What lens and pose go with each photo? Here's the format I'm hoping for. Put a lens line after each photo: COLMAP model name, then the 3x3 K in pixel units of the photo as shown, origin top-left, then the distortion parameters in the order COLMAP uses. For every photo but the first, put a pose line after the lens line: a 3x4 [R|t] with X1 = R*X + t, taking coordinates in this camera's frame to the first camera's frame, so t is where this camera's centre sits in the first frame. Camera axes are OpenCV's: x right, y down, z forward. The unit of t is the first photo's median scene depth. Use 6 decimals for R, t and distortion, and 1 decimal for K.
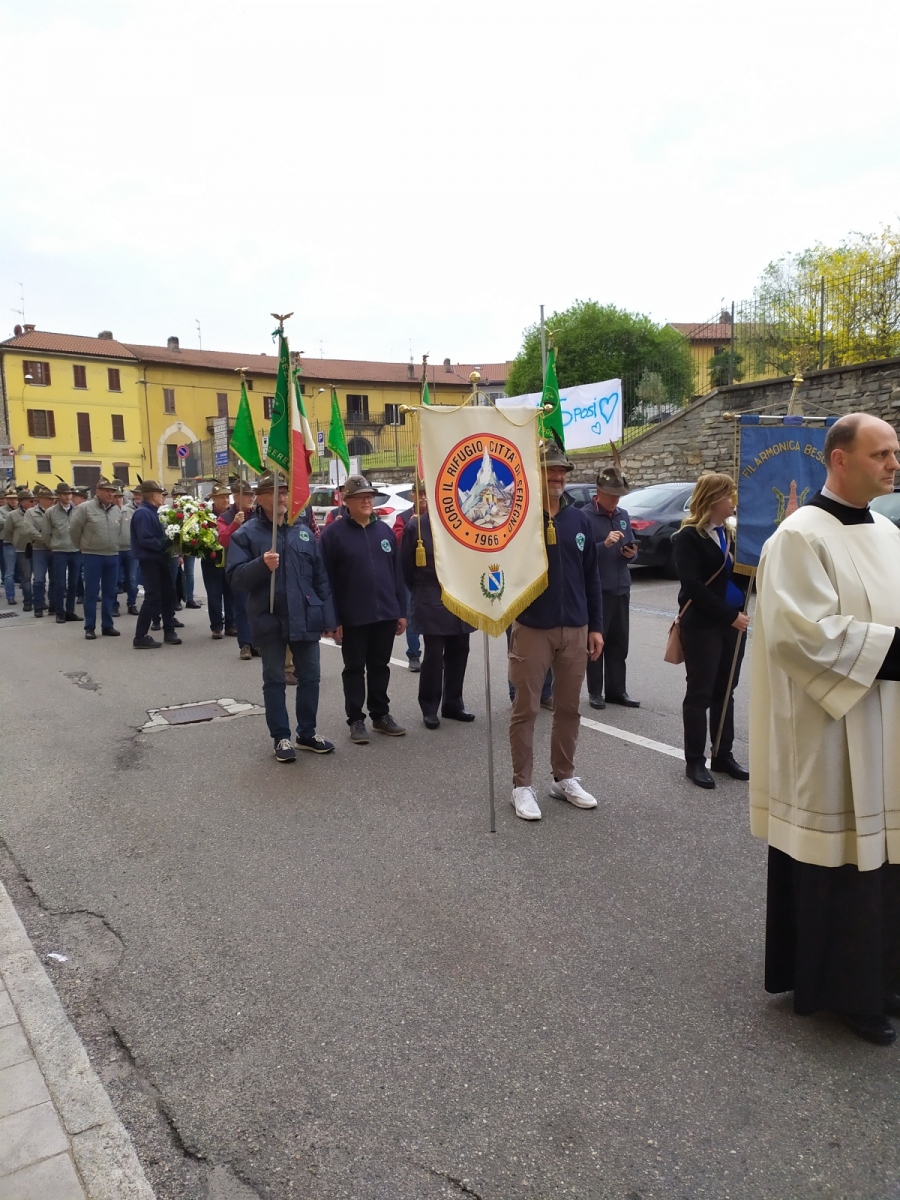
lens RADIAL K [[874.9, 0, 453.2], [0, 874.9, 601.0], [0, 0, 1]] dist [0.081249, -0.106067]
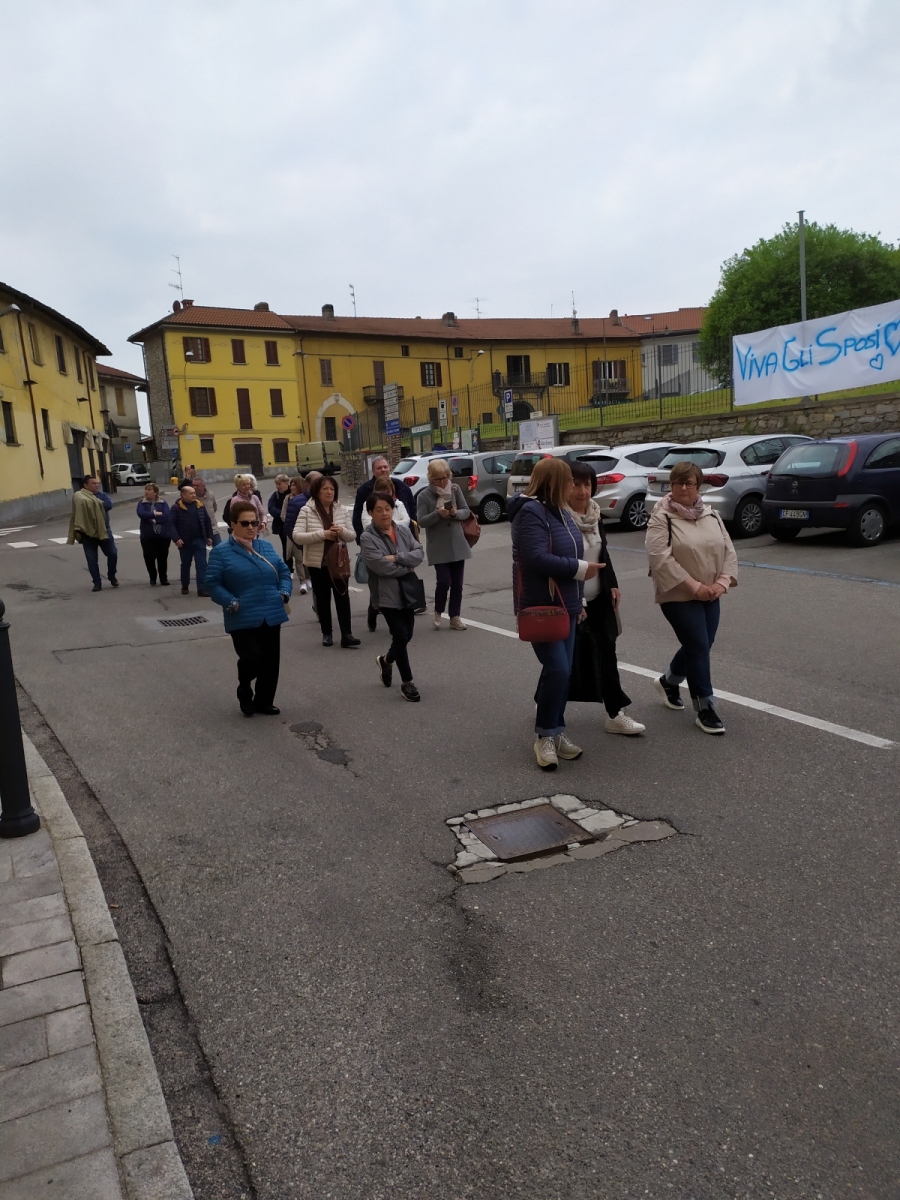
lens RADIAL K [[897.1, 0, 462.7], [0, 897.1, 613.3], [0, 0, 1]] dist [0.083887, -0.121738]
pose [[0.987796, -0.008886, -0.155497, -0.025839], [0.015851, 0.998923, 0.043609, -0.004775], [0.154942, -0.045542, 0.986873, 0.043308]]
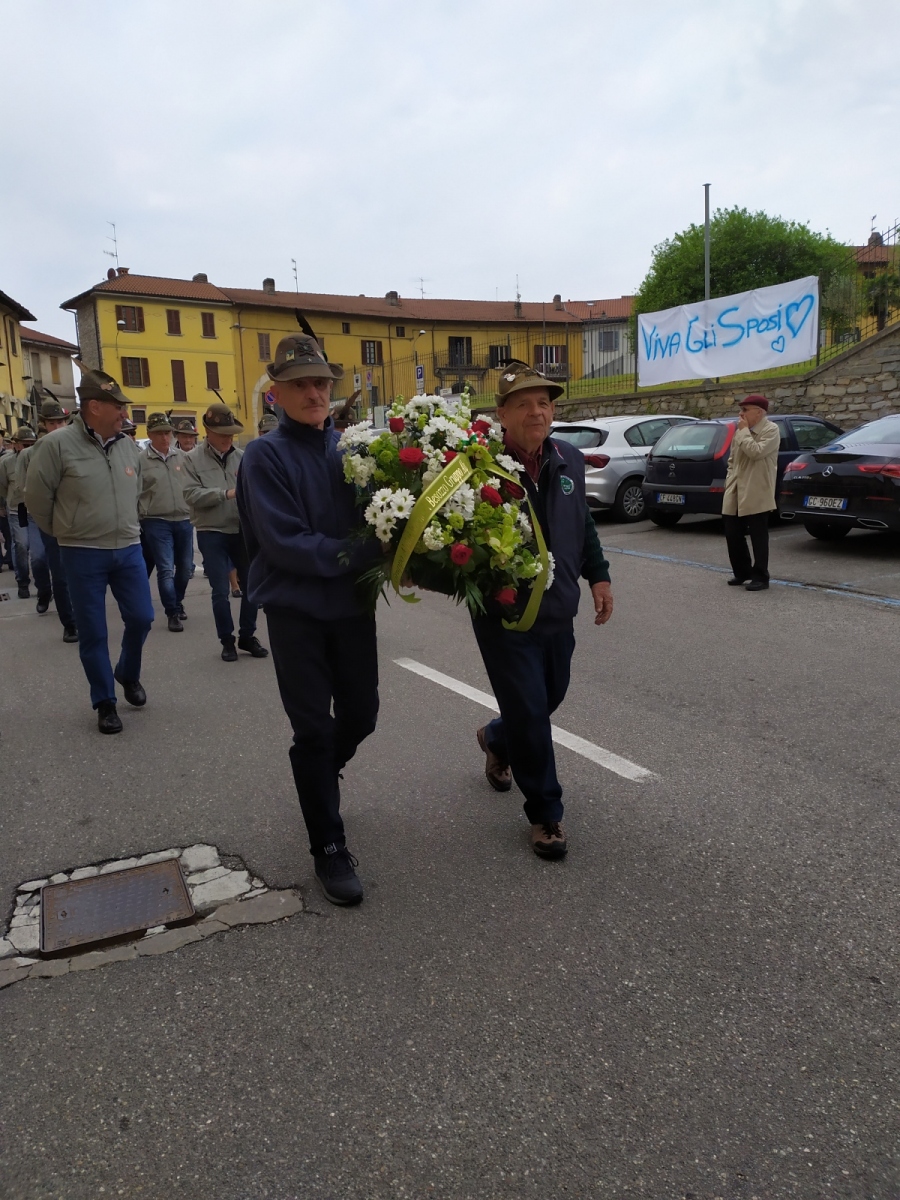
lens RADIAL K [[882.0, 0, 450.0], [0, 882.0, 600.0], [0, 0, 1]] dist [0.084893, -0.100751]
pose [[0.993190, 0.013173, -0.115757, -0.008655], [-0.007224, 0.998639, 0.051662, -0.004861], [0.116280, -0.050474, 0.991933, 0.063058]]
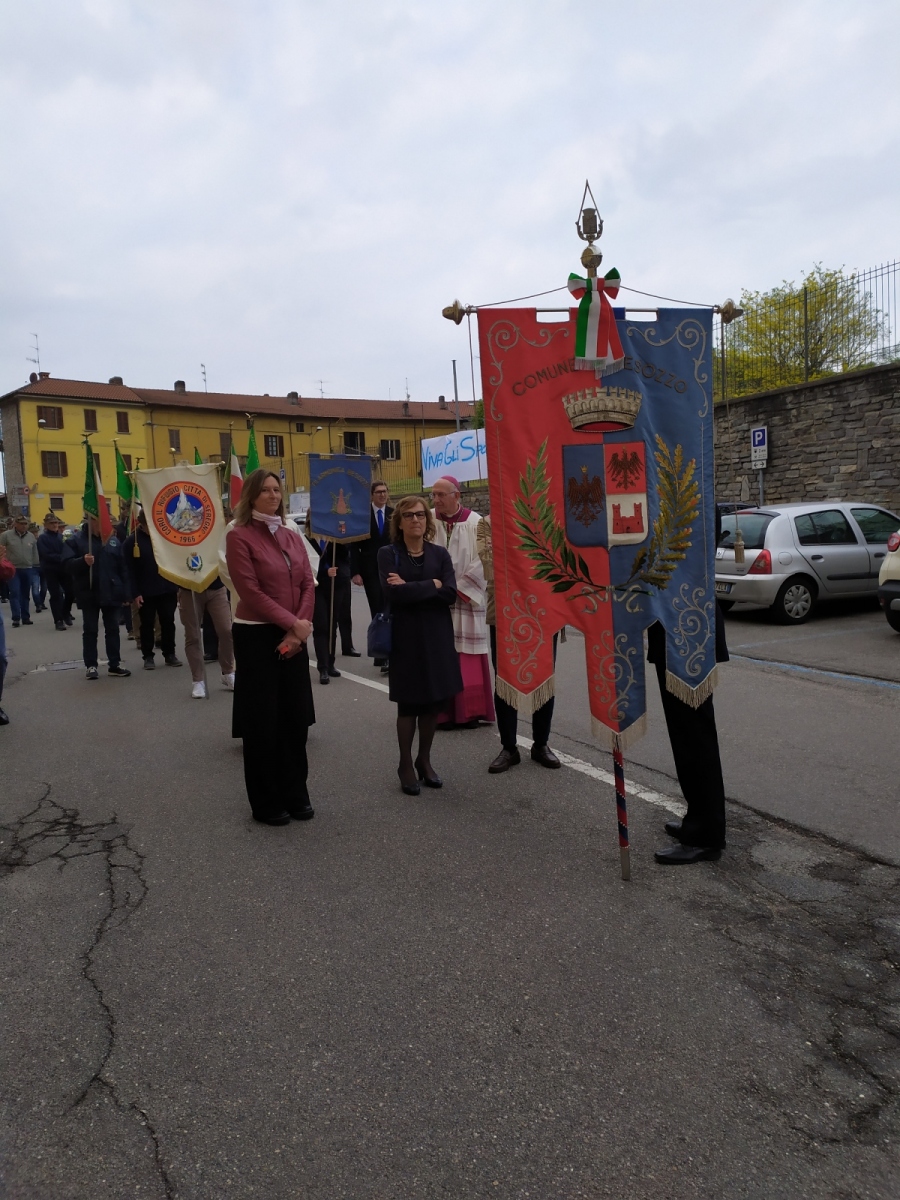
lens RADIAL K [[874.9, 0, 453.2], [0, 874.9, 601.0], [0, 0, 1]] dist [0.081249, -0.106067]
pose [[0.999617, -0.011632, -0.025103, 0.042313], [0.010744, 0.999321, -0.035235, 0.008242], [0.025496, 0.034952, 0.999064, -0.051843]]
